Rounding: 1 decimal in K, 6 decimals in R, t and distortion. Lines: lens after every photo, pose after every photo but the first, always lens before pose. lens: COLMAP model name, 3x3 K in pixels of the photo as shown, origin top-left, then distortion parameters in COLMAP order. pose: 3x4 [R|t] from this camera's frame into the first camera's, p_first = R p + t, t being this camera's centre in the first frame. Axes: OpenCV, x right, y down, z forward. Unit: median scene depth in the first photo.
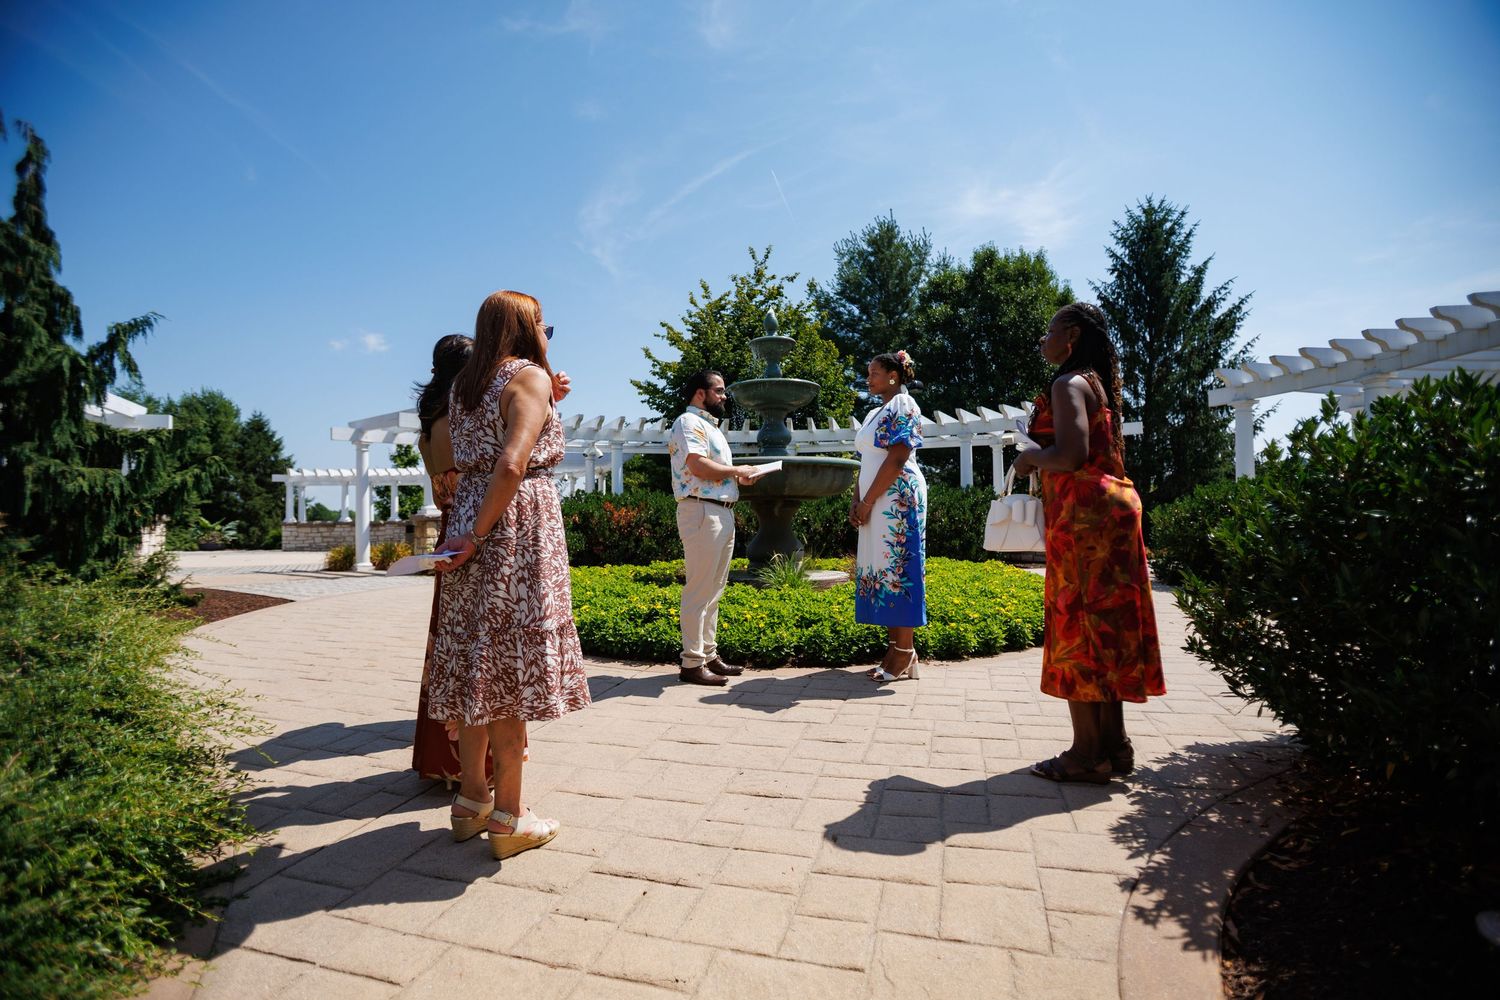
lens RADIAL K [[702.7, 0, 750.0], [0, 702.7, 500.0], [0, 0, 1]] dist [-0.083324, 0.000131]
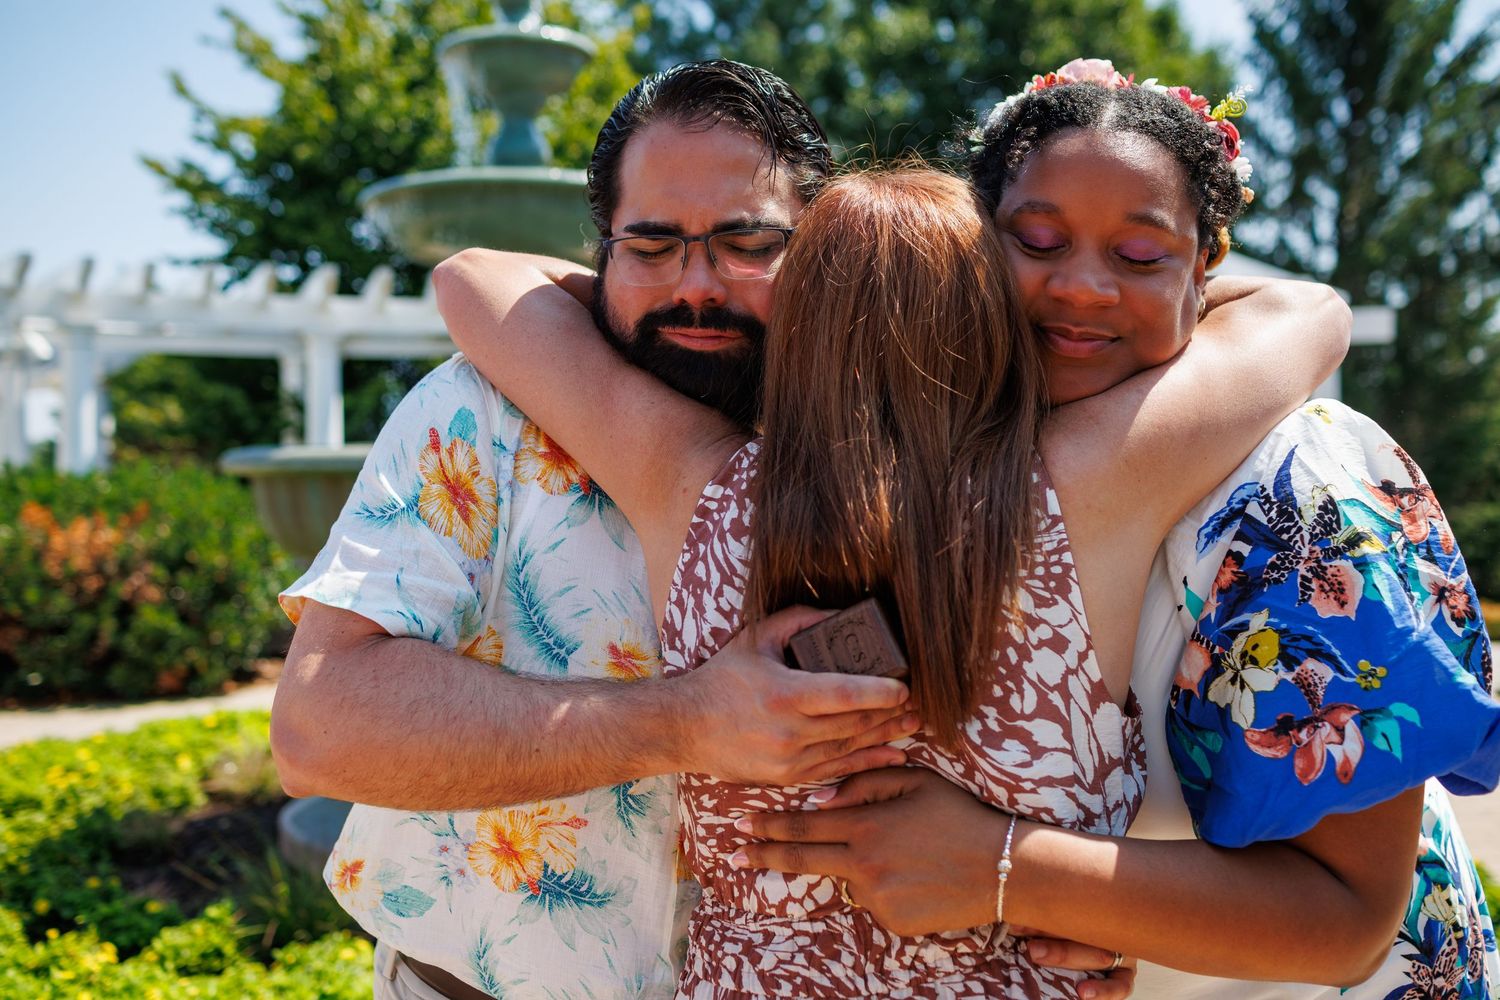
lens RADIAL K [[1470.1, 0, 748.0], [0, 1470.1, 528.3], [0, 0, 1]] dist [-0.037462, 0.002689]
pose [[0.980221, 0.001731, 0.197901, 0.002268], [-0.014884, 0.997775, 0.064996, -0.037619], [-0.197348, -0.066655, 0.978065, 0.220386]]
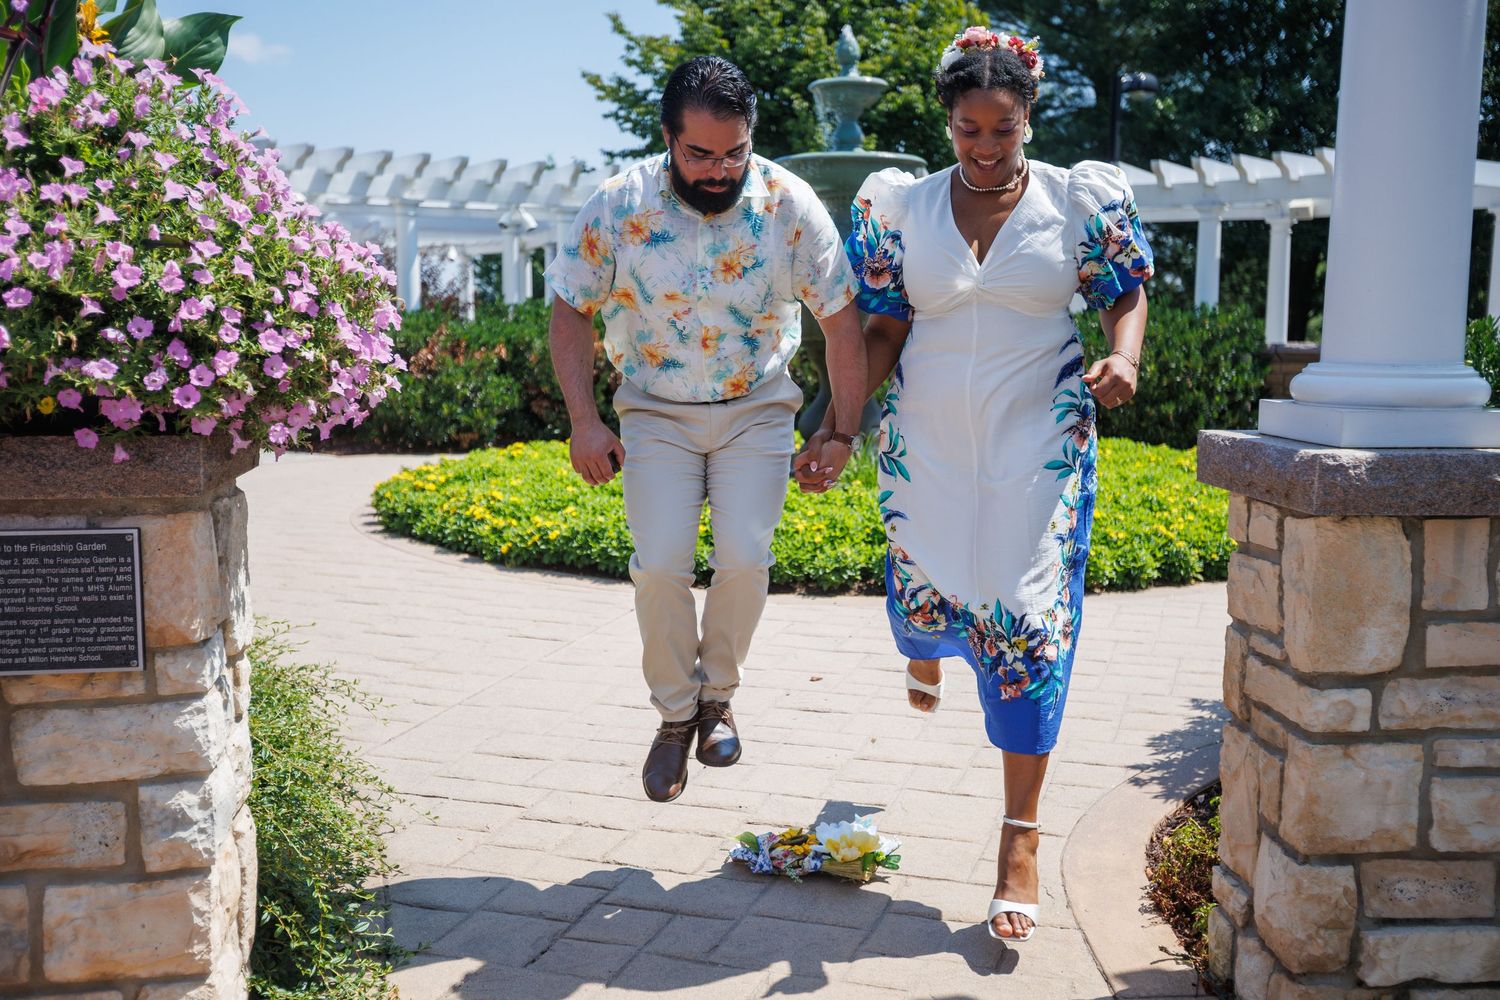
lens RADIAL K [[1463.2, 0, 749.1], [0, 1463.2, 523.1], [0, 0, 1]] dist [-0.032686, -0.006703]
pose [[0.999057, 0.024702, -0.035712, -0.000568], [-0.018615, 0.986660, 0.161725, -0.032202], [0.039231, -0.160908, 0.986189, -0.194097]]
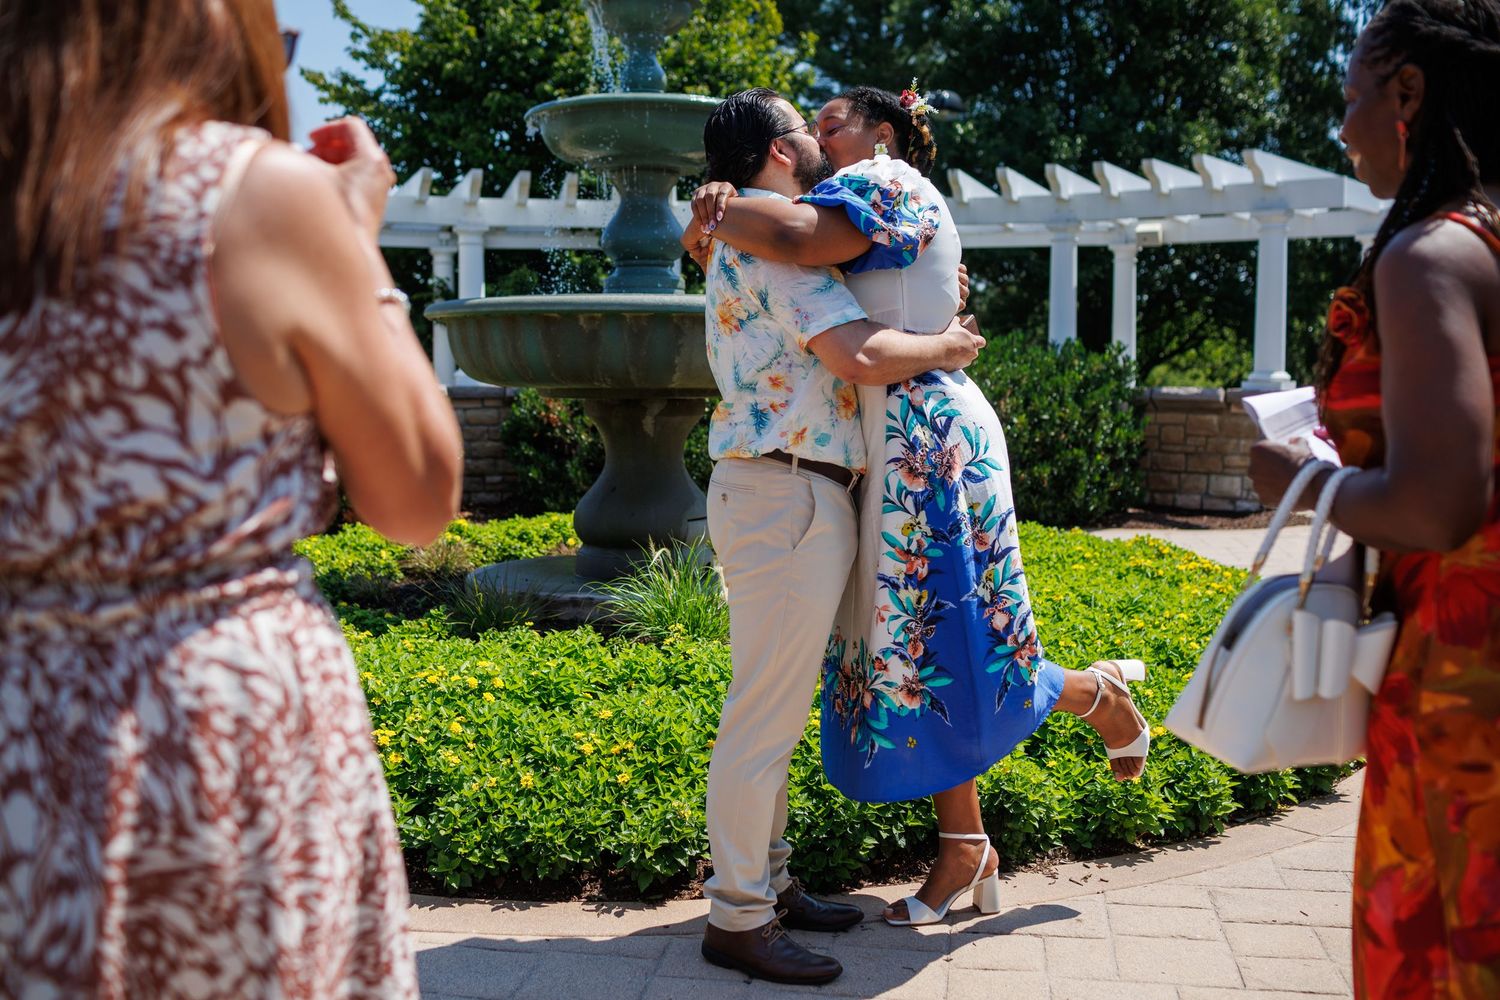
lens RADIAL K [[1477.1, 0, 750.0], [0, 1477.1, 500.0], [0, 0, 1]] dist [-0.058350, 0.012008]
pose [[0.992748, 0.005482, 0.120091, -0.004521], [-0.018924, 0.993631, 0.111083, -0.022105], [-0.118717, -0.112550, 0.986529, 0.084048]]
